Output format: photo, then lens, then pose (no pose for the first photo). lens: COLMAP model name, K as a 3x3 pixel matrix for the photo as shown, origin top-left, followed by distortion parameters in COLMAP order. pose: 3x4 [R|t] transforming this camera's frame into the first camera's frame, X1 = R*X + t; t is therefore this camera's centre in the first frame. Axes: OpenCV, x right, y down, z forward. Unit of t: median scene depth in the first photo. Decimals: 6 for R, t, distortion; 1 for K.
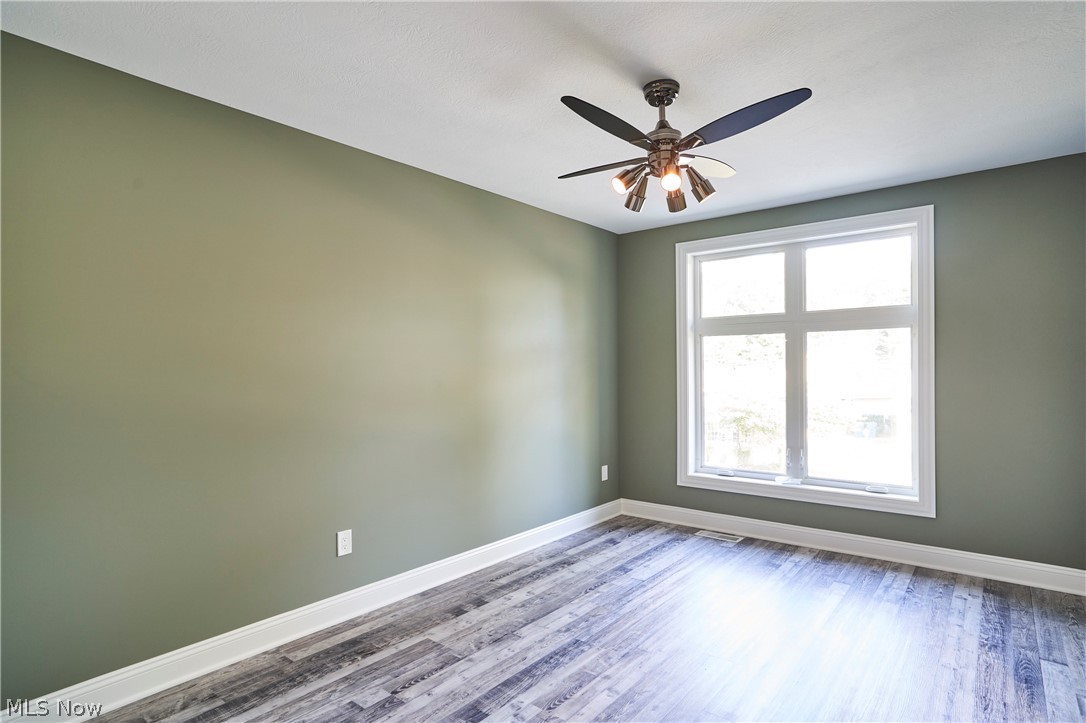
lens RADIAL K [[586.8, 0, 541.0], [0, 586.8, 367.2], [0, 0, 1]] dist [-0.001834, -0.000306]
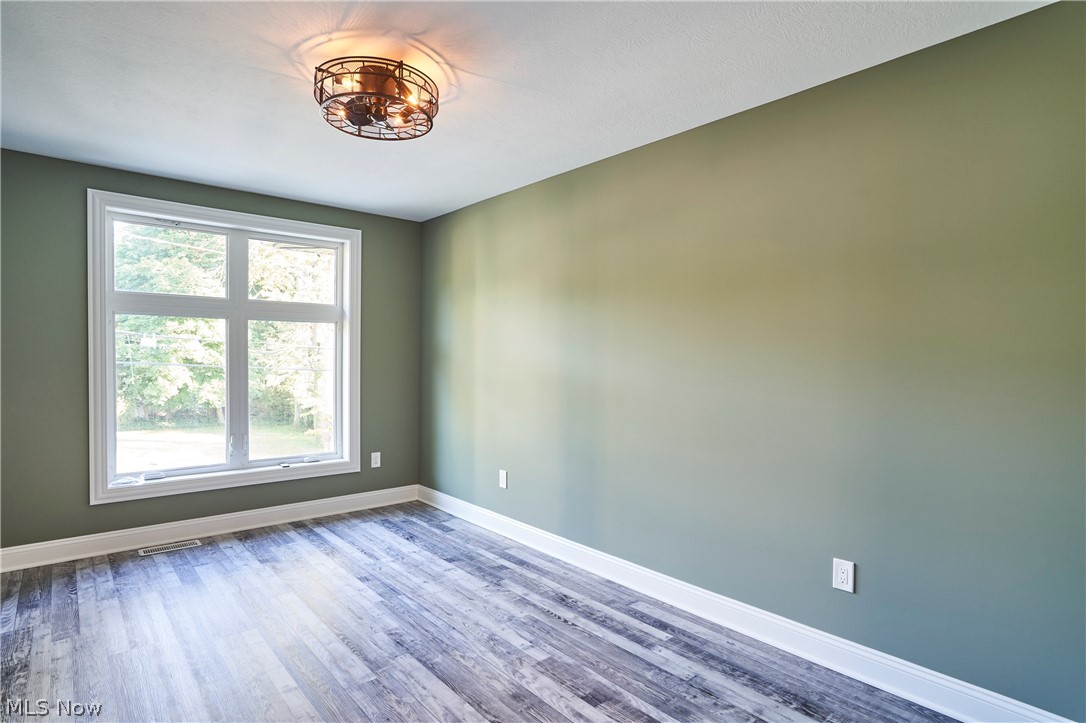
lens RADIAL K [[559.3, 0, 539.9], [0, 559.3, 367.2], [0, 0, 1]] dist [-0.041221, 0.030325]
pose [[0.192168, -0.013883, 0.981264, -0.397598], [-0.010613, 0.999812, 0.016224, 0.001222], [-0.981305, -0.013532, 0.191985, 0.316794]]
